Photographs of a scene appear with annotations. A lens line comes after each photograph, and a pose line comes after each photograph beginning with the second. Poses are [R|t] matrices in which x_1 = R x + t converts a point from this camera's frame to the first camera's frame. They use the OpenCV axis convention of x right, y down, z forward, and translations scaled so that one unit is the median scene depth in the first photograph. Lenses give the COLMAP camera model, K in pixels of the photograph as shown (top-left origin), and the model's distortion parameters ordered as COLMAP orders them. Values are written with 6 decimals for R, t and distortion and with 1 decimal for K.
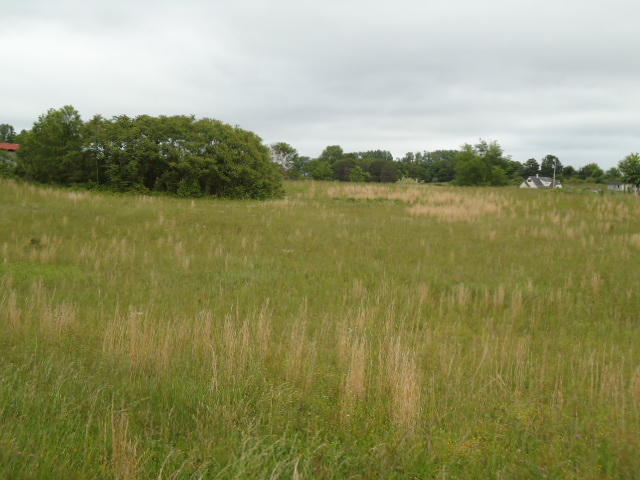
lens RADIAL K [[823.5, 0, 320.0], [0, 823.5, 244.5], [0, 0, 1]] dist [0.099105, 0.000000]
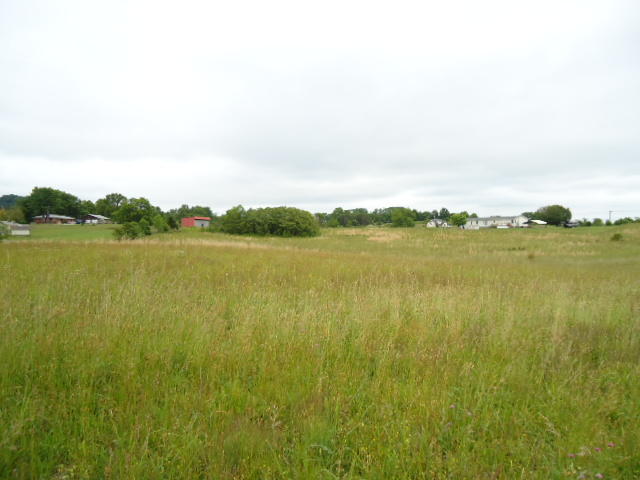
lens RADIAL K [[468.4, 0, 323.7], [0, 468.4, 239.3], [0, 0, 1]] dist [-0.005875, 0.011267]
pose [[0.999152, -0.037441, -0.017136, -0.010039], [0.036738, 0.998538, -0.039642, 0.014262], [0.018595, 0.038979, 0.999067, -0.495413]]
